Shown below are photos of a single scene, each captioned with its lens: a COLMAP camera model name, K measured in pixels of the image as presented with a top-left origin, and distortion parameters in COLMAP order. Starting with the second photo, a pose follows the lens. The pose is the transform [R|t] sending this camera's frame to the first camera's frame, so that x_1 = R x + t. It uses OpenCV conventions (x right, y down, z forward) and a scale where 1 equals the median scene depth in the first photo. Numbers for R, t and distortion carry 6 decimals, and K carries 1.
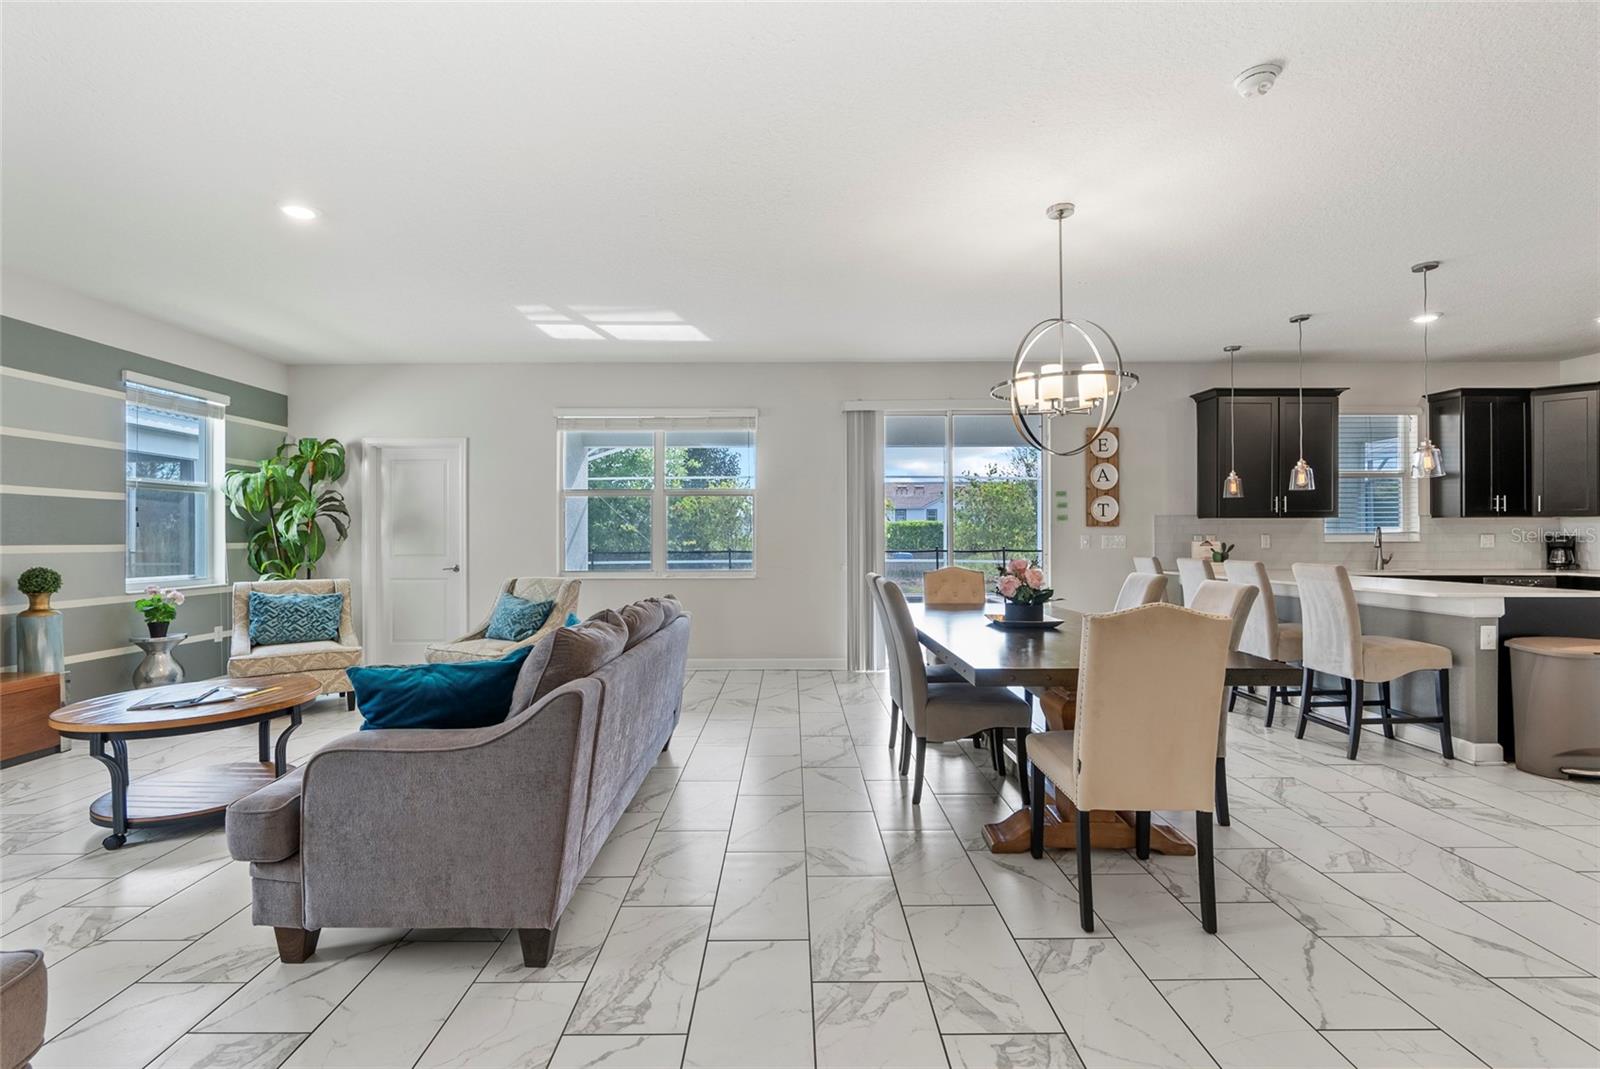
lens RADIAL K [[726.7, 0, 795.9], [0, 726.7, 530.7], [0, 0, 1]] dist [-0.009926, 0.001739]
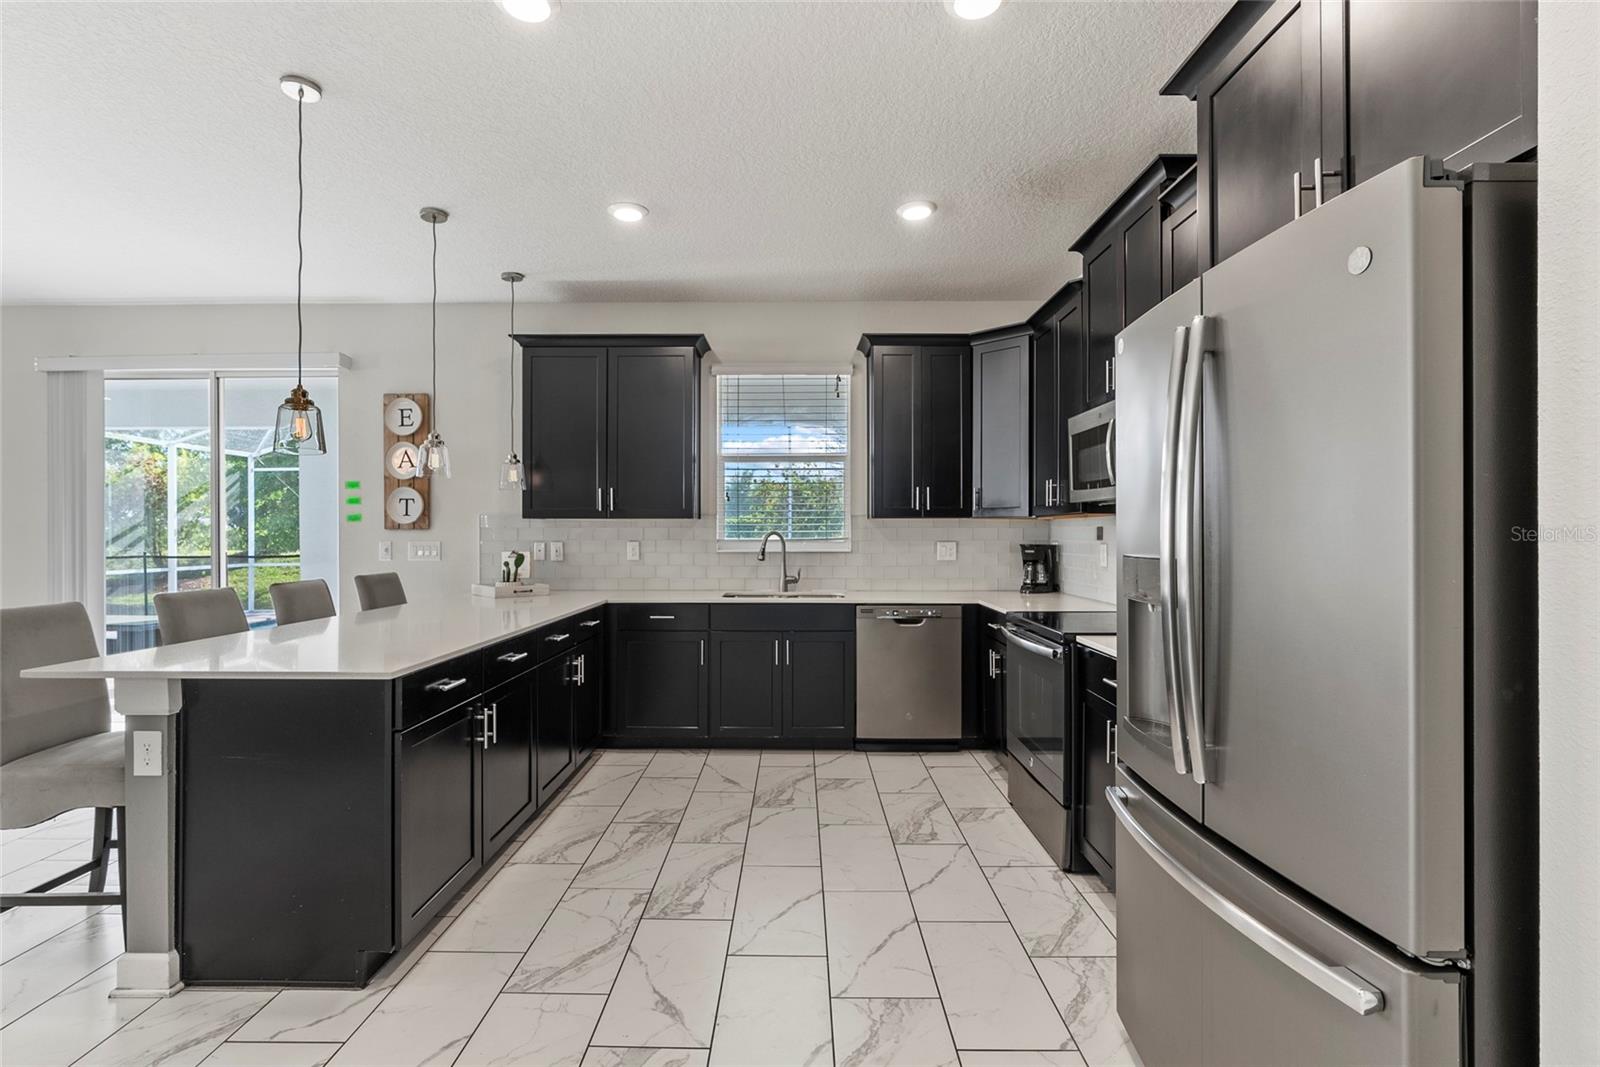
lens RADIAL K [[726.7, 0, 794.8], [0, 726.7, 529.9], [0, 0, 1]] dist [-0.009926, 0.001739]
pose [[0.999976, 0.002694, -0.006395, 0.846172], [-0.002741, 0.999969, -0.007326, -0.001430], [0.006375, 0.007343, 0.999953, 0.286987]]
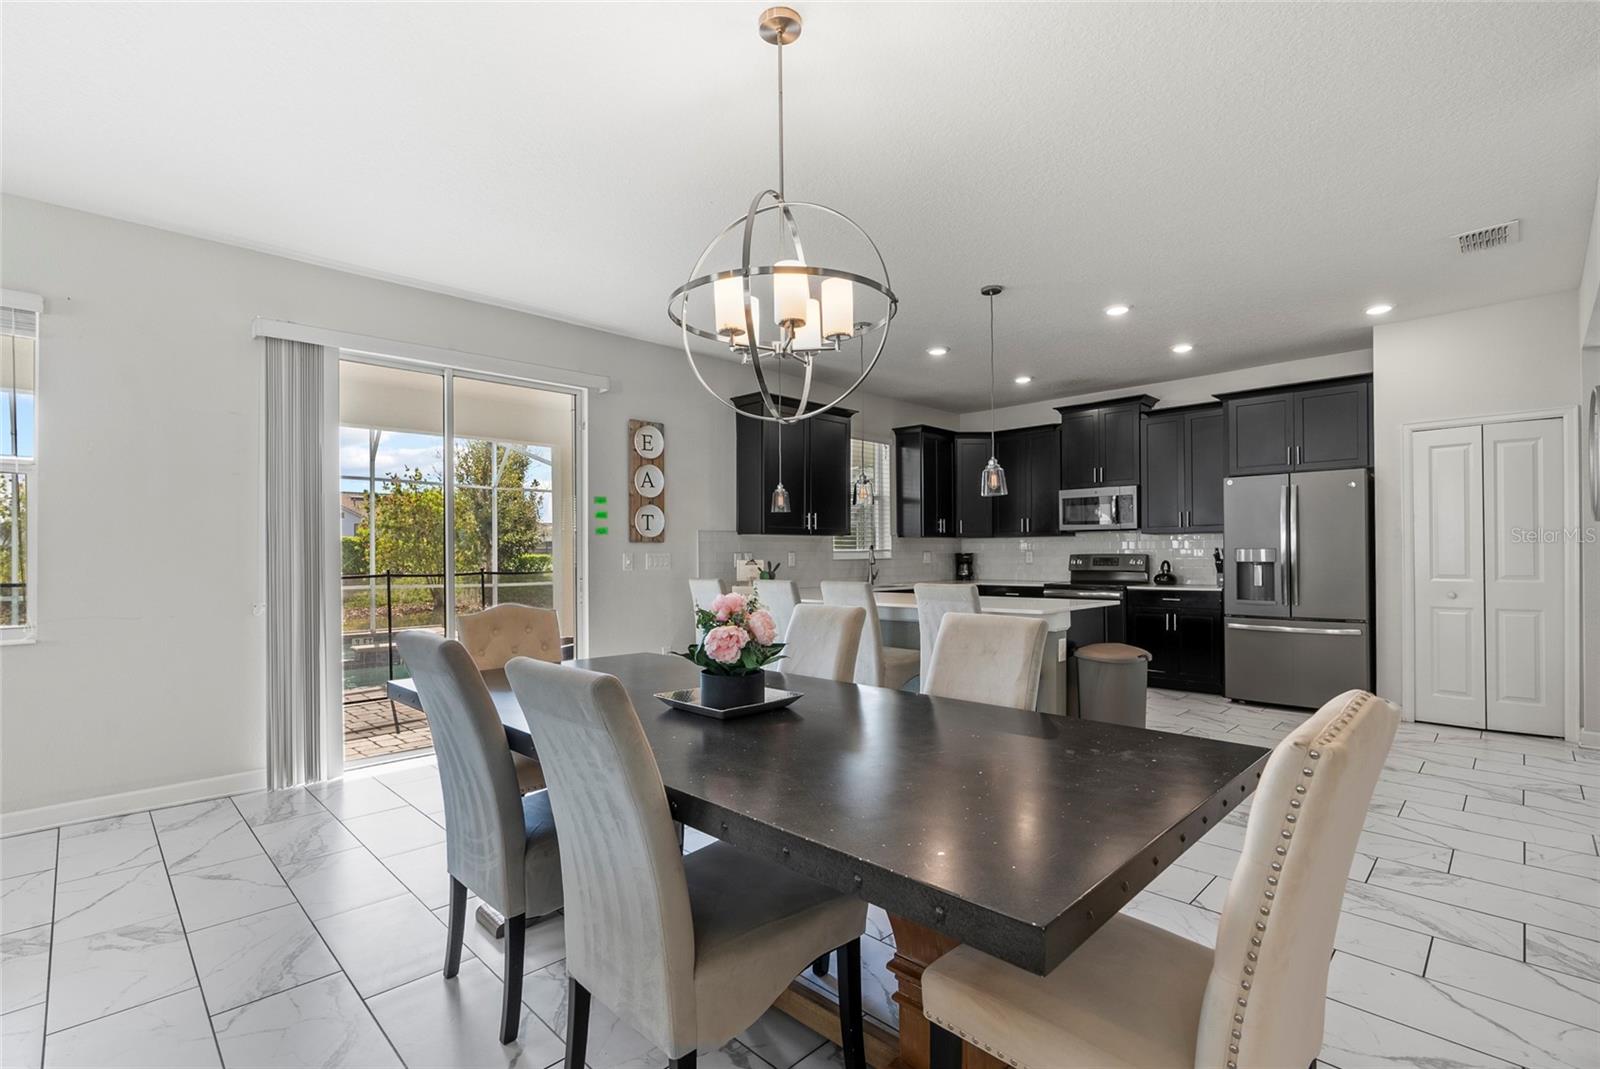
lens RADIAL K [[726.7, 0, 799.7], [0, 726.7, 549.7], [0, 0, 1]] dist [-0.009926, 0.001739]
pose [[0.713186, 0.001241, 0.700973, -0.029387], [-0.001658, 0.999999, -0.000084, 0.002197], [-0.700972, -0.001102, 0.713188, 0.305786]]
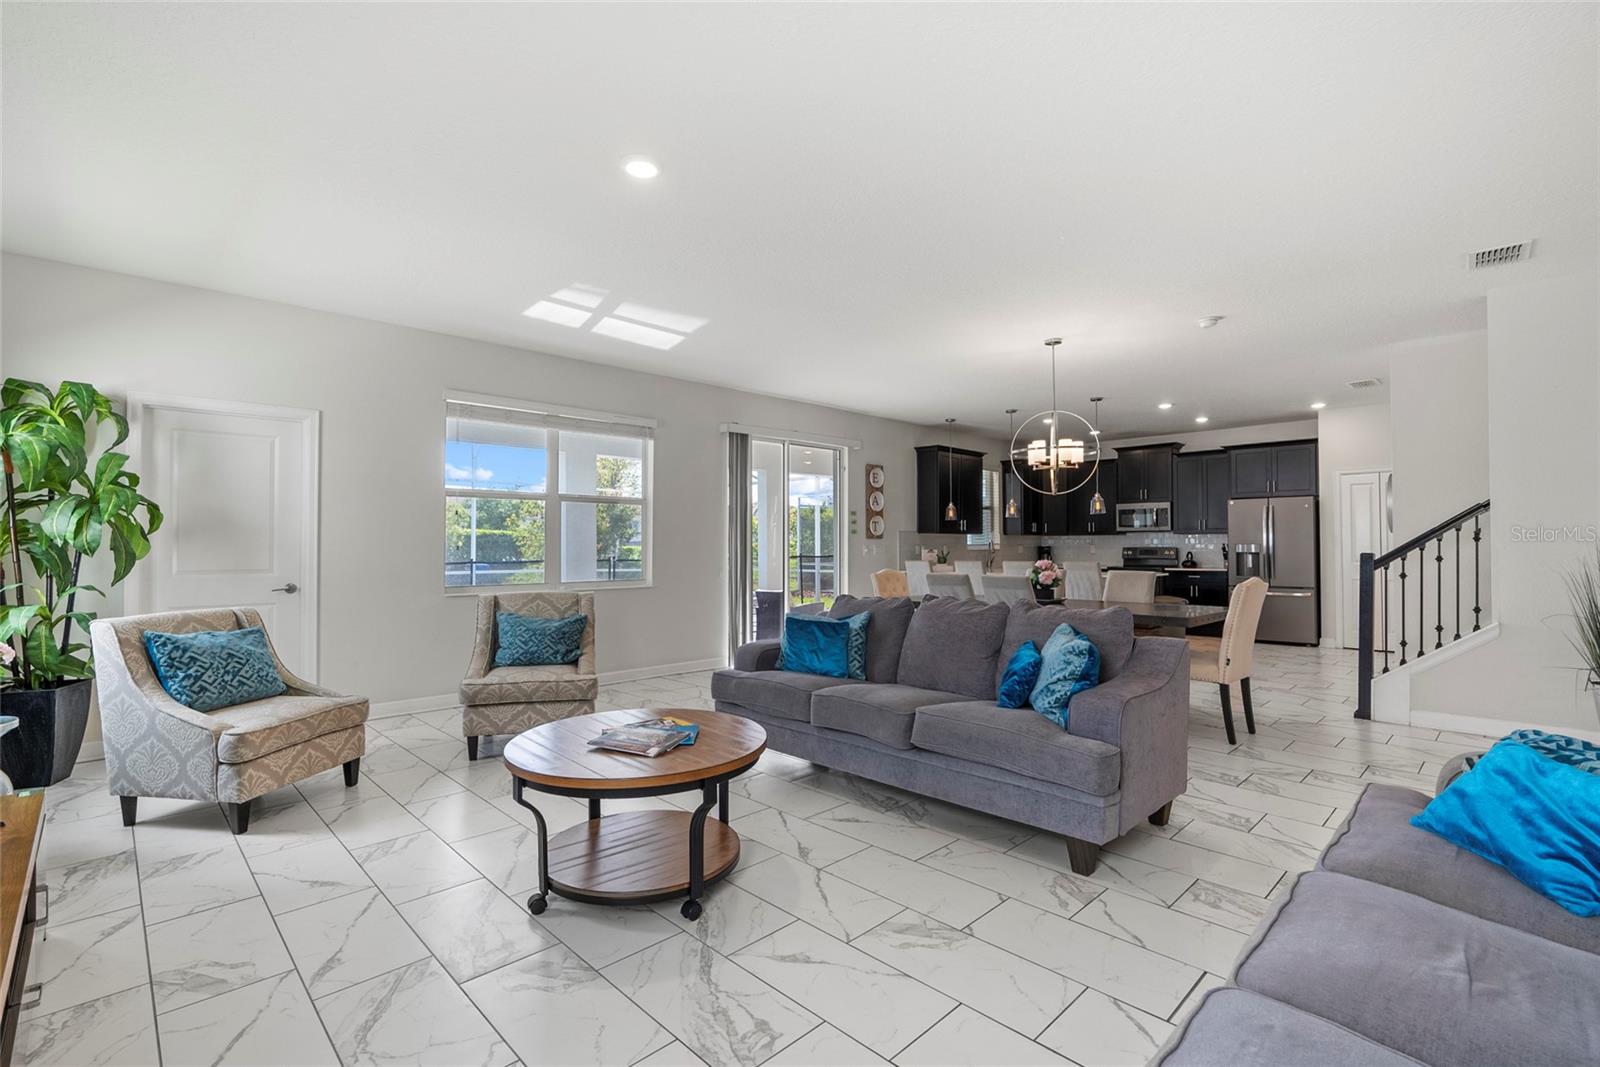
lens RADIAL K [[726.7, 0, 795.6], [0, 726.7, 531.8], [0, 0, 1]] dist [-0.009926, 0.001739]
pose [[0.720393, 0.015543, 0.693392, -0.636996], [-0.006385, 0.999855, -0.015779, 0.003808], [-0.693536, 0.006940, 0.720388, 0.137937]]
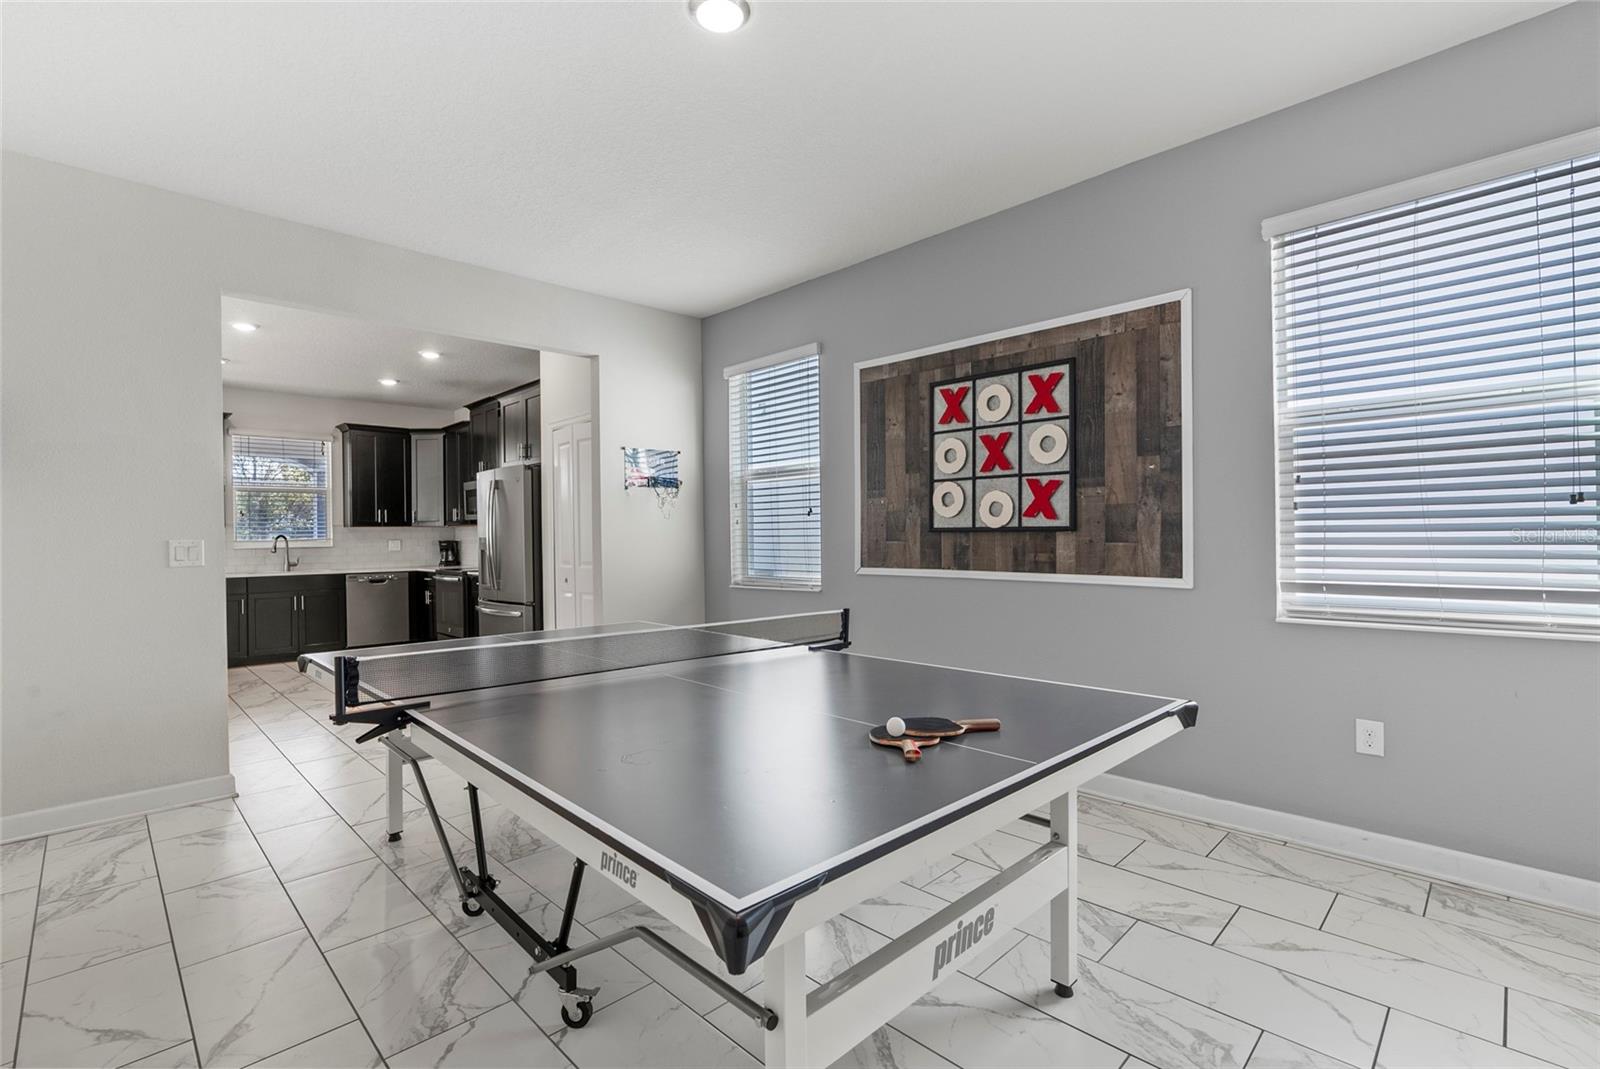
lens RADIAL K [[726.7, 0, 800.6], [0, 726.7, 536.6], [0, 0, 1]] dist [-0.009926, 0.001739]
pose [[0.709684, -0.005728, 0.704497, 0.587016], [0.013291, 0.999898, -0.005258, 0.015434], [-0.704395, 0.013095, 0.709688, -0.440696]]
